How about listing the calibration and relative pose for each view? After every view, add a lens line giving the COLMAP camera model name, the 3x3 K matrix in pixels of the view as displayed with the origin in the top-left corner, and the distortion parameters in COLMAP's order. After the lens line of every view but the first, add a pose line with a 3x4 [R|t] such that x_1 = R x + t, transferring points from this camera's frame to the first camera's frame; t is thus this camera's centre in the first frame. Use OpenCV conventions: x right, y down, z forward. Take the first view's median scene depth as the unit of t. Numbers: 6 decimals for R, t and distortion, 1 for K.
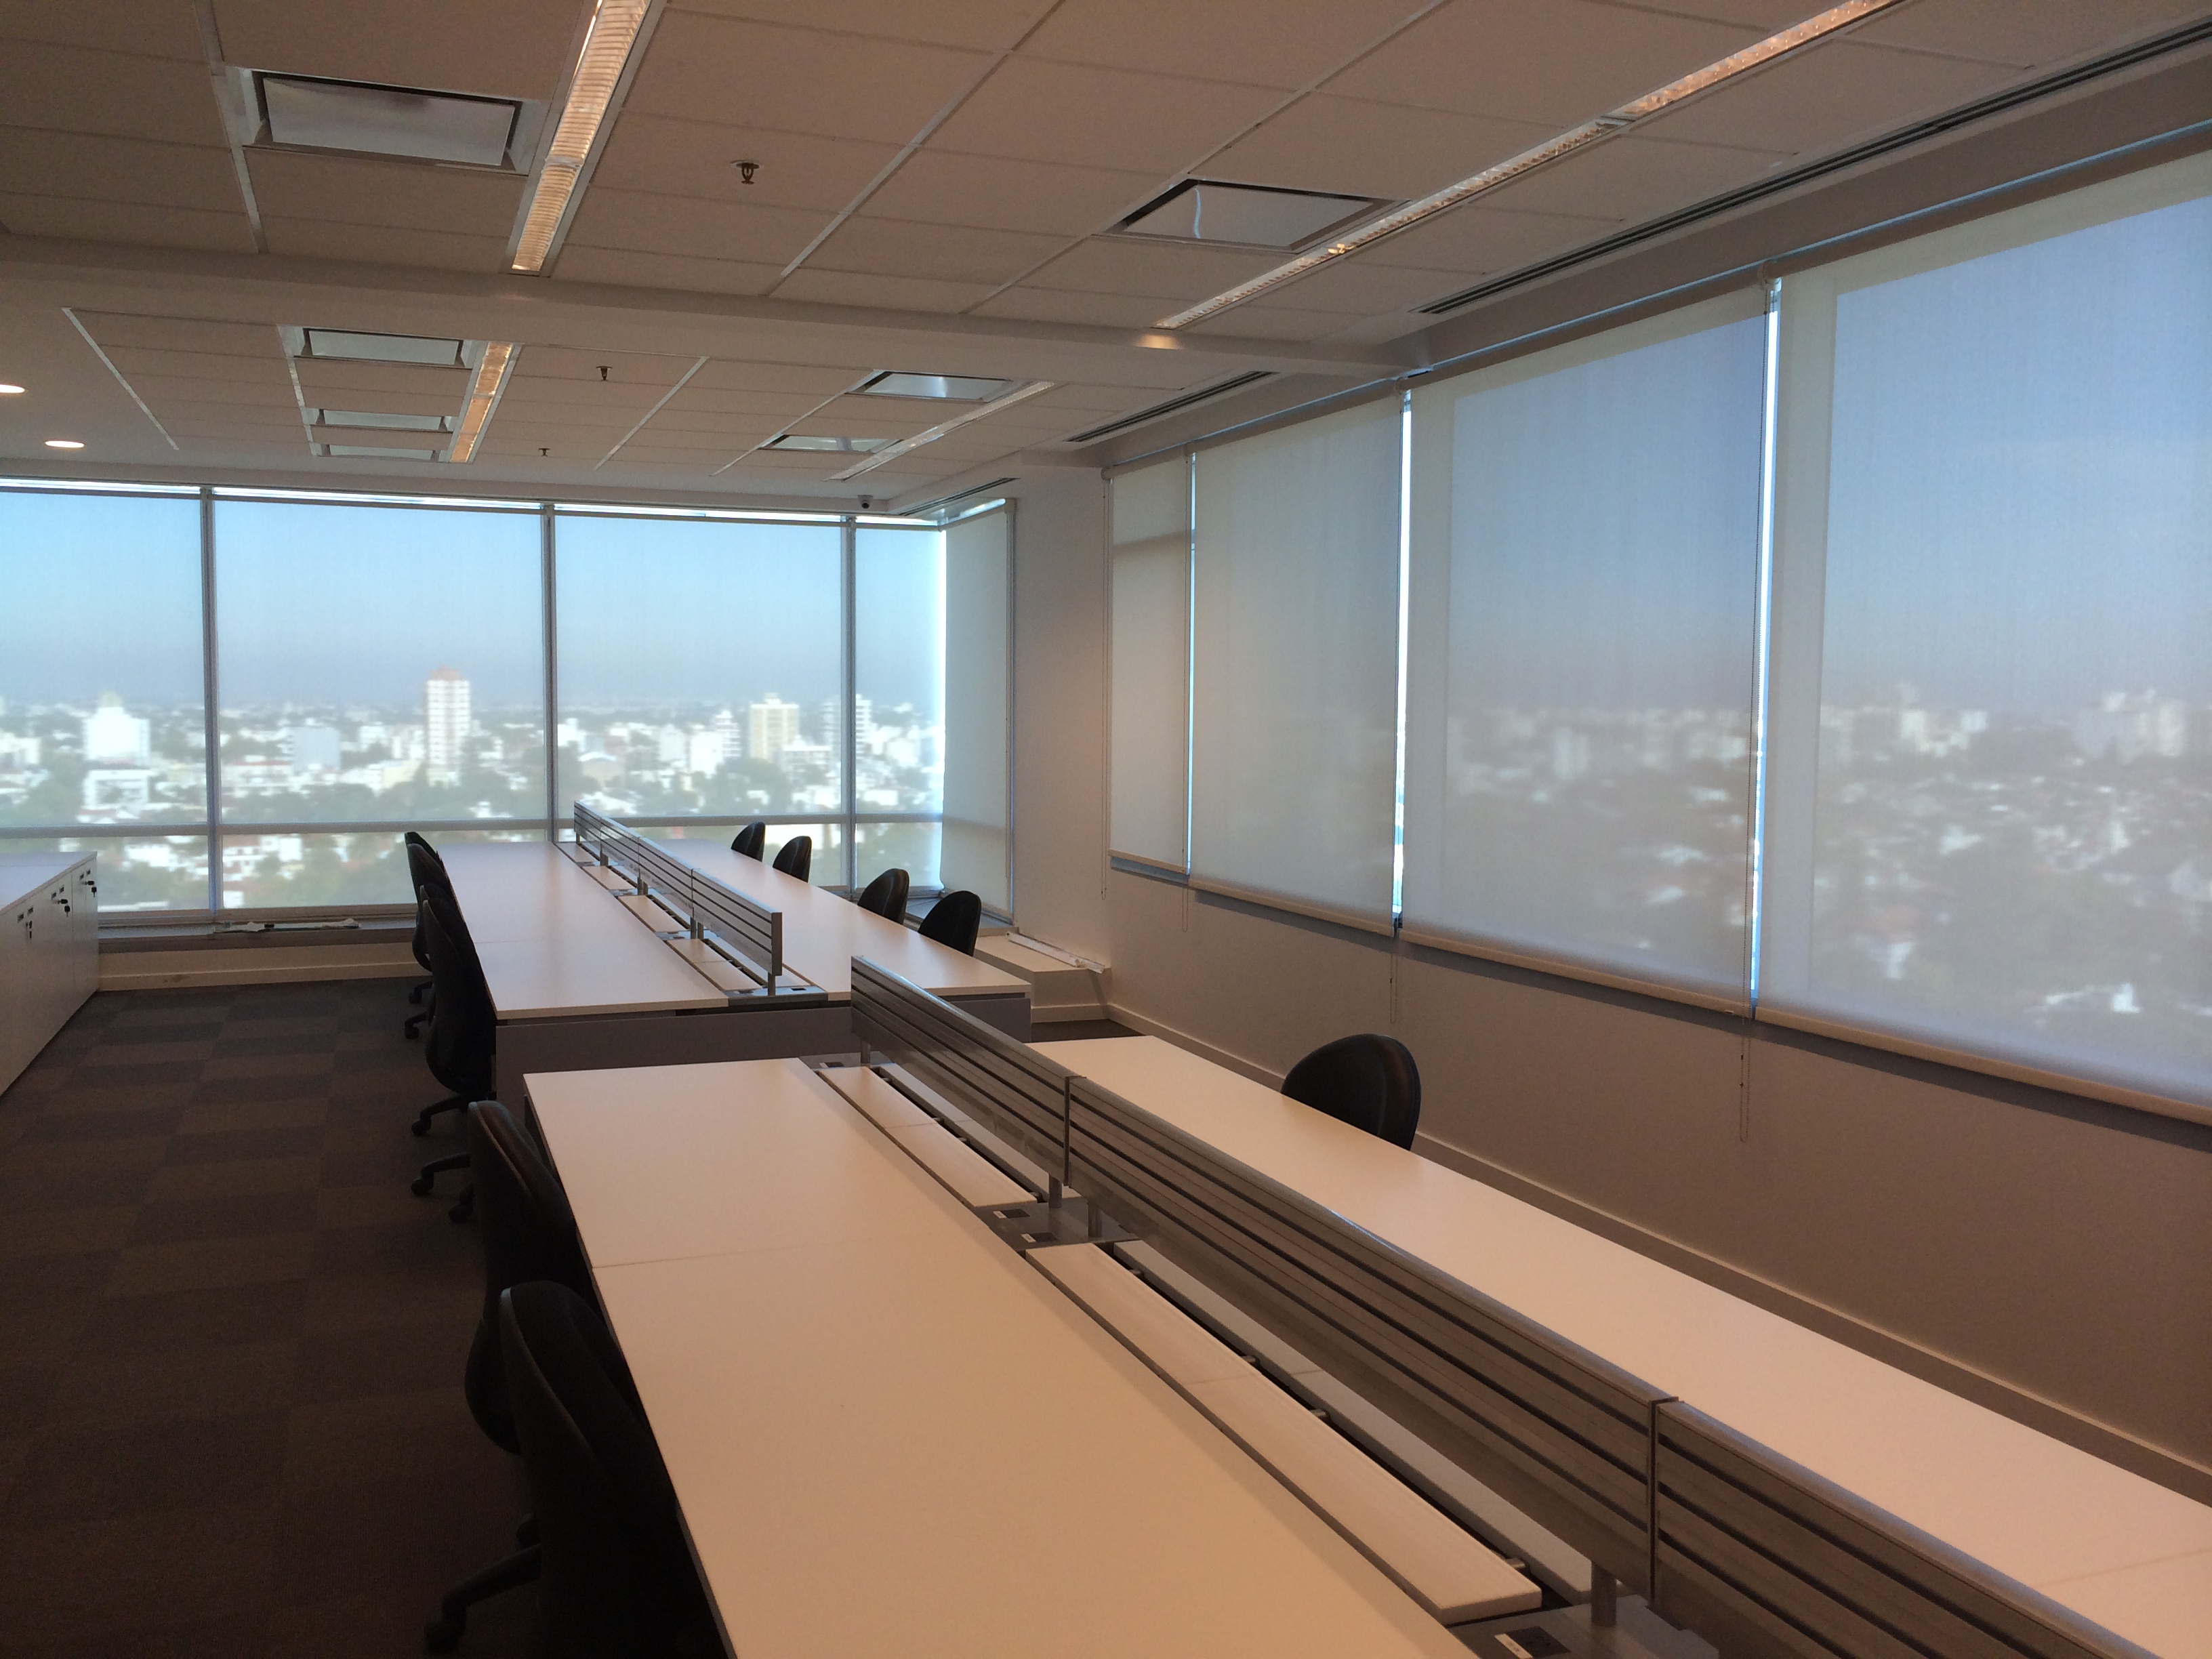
lens RADIAL K [[1895.5, 0, 1106.0], [0, 1895.5, 829.5], [0, 0, 1]] dist [0.076714, -0.000933]
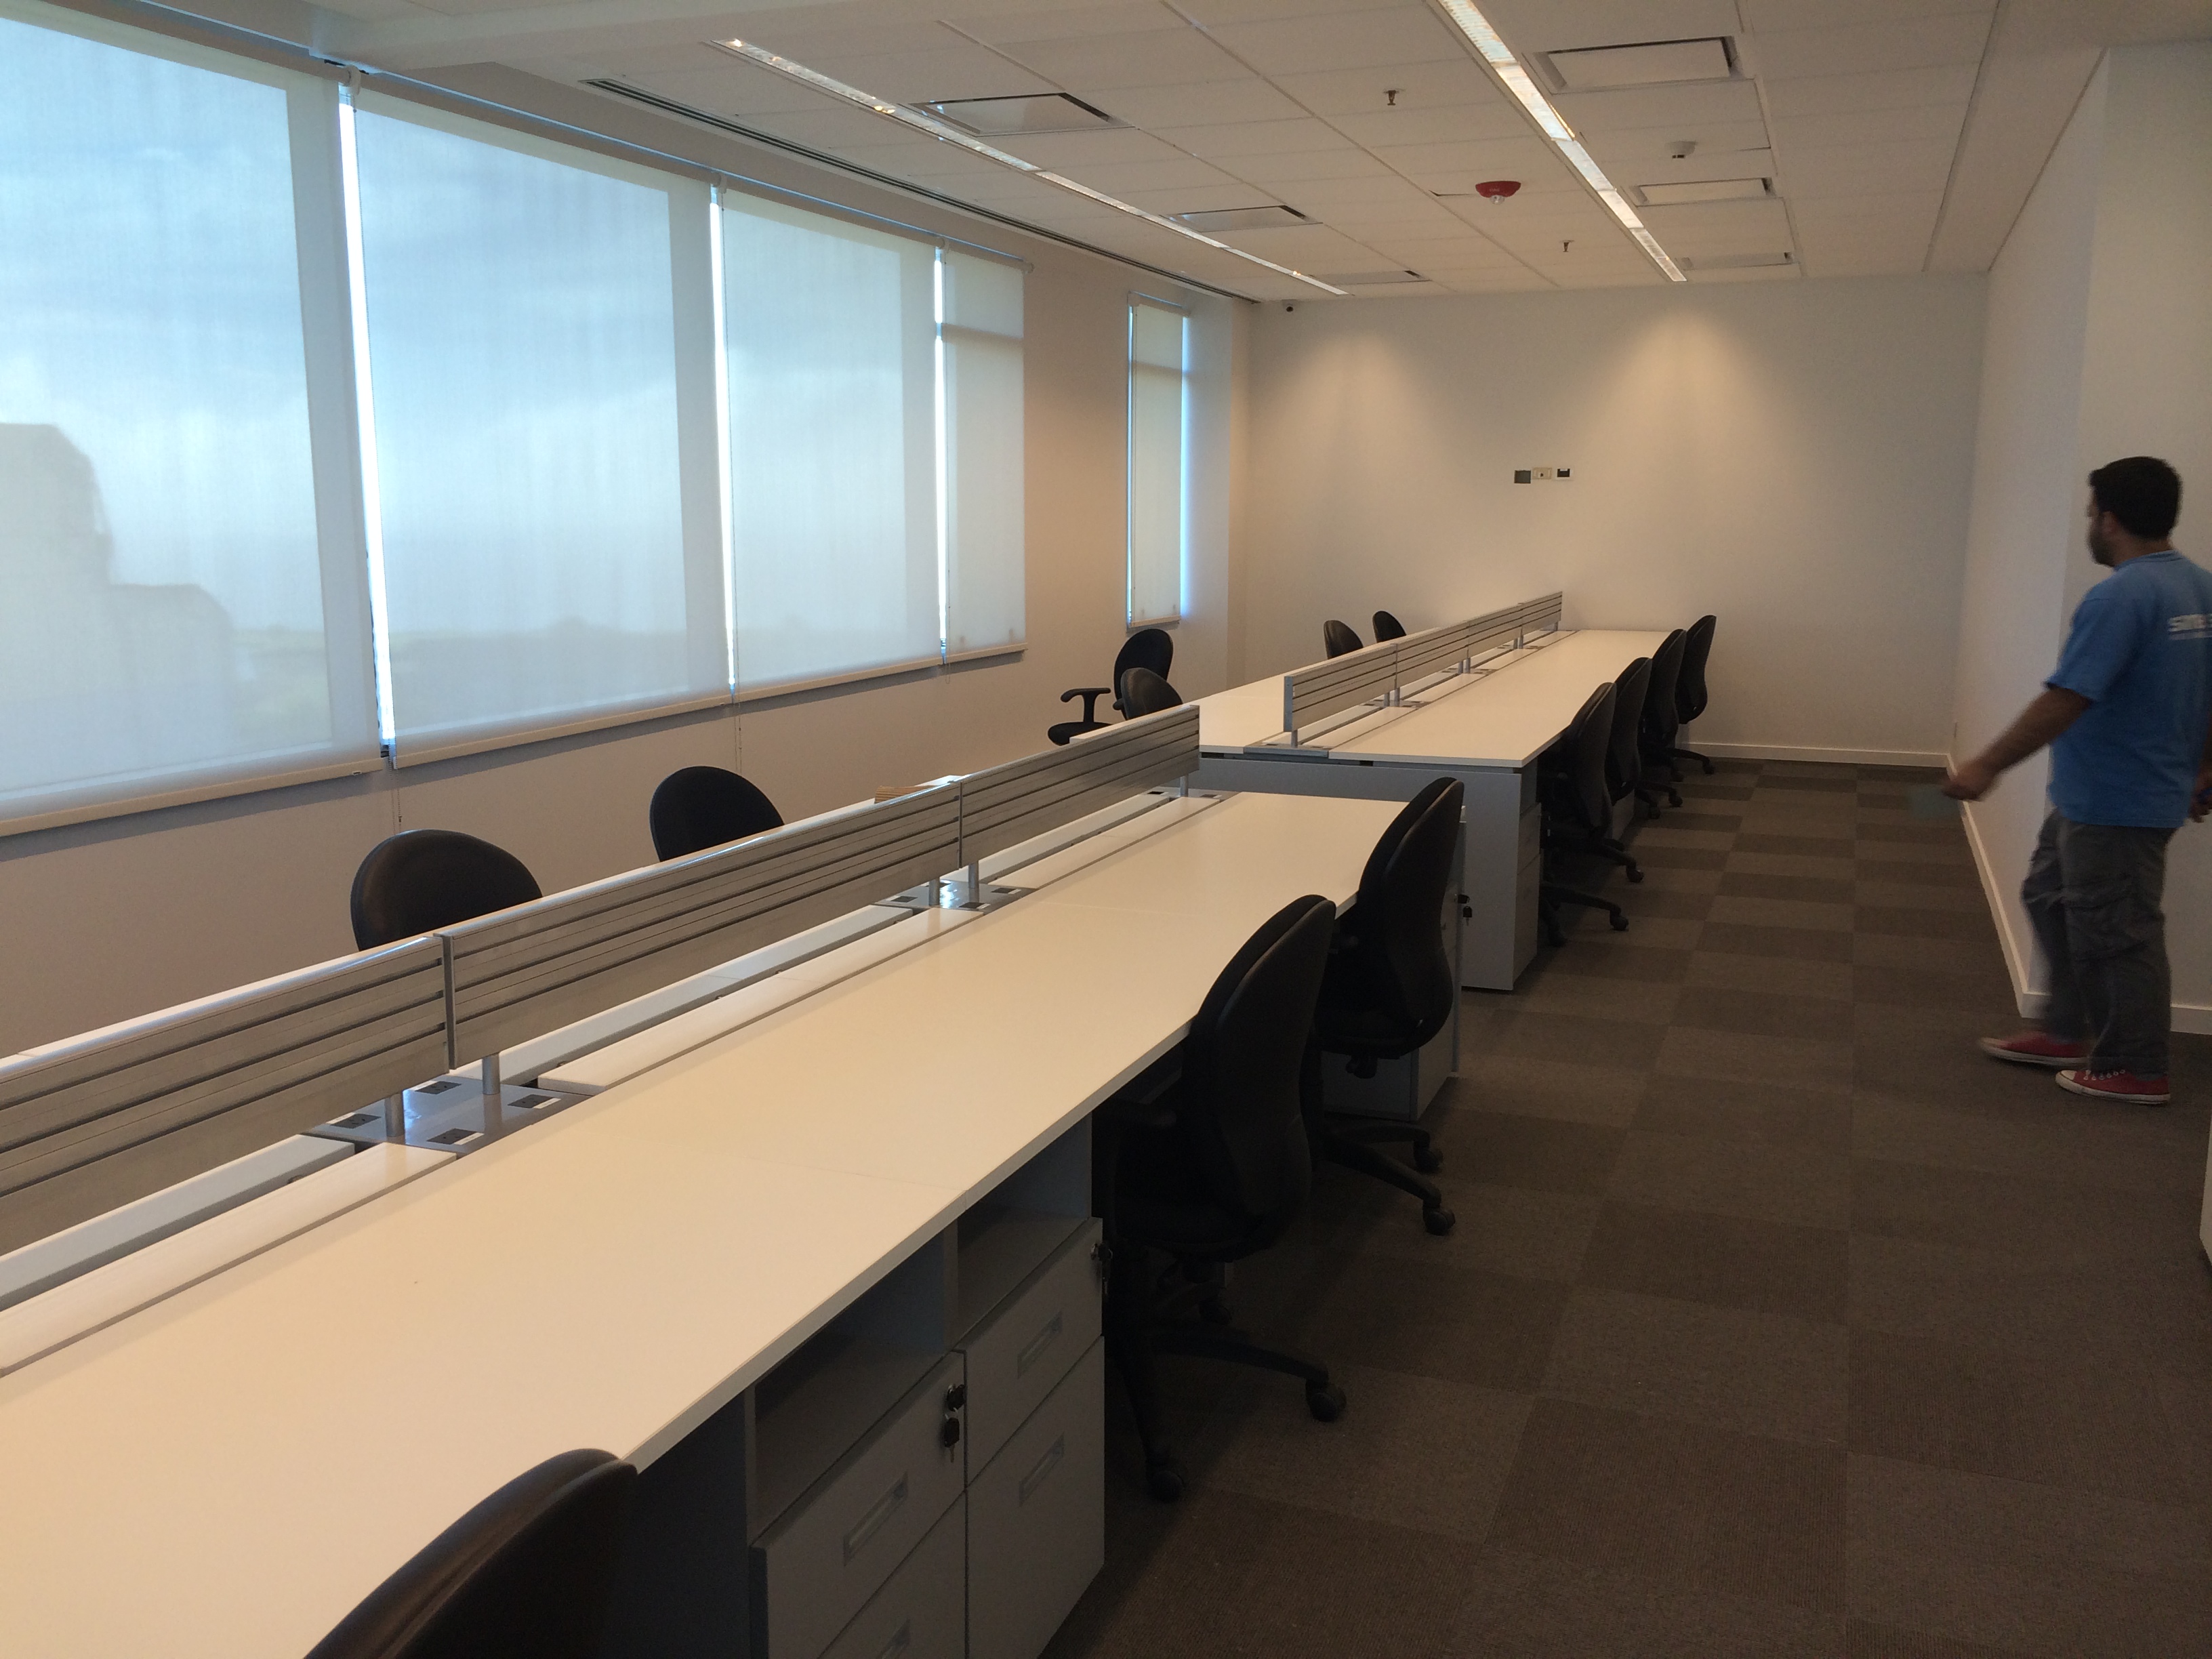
lens RADIAL K [[1895.5, 0, 1106.0], [0, 1895.5, 829.5], [0, 0, 1]] dist [0.076714, -0.000933]
pose [[-0.722836, -0.119338, 0.680637, -0.733889], [0.048966, 0.973653, 0.222715, -0.061778], [-0.689283, 0.194315, -0.697948, 1.370688]]
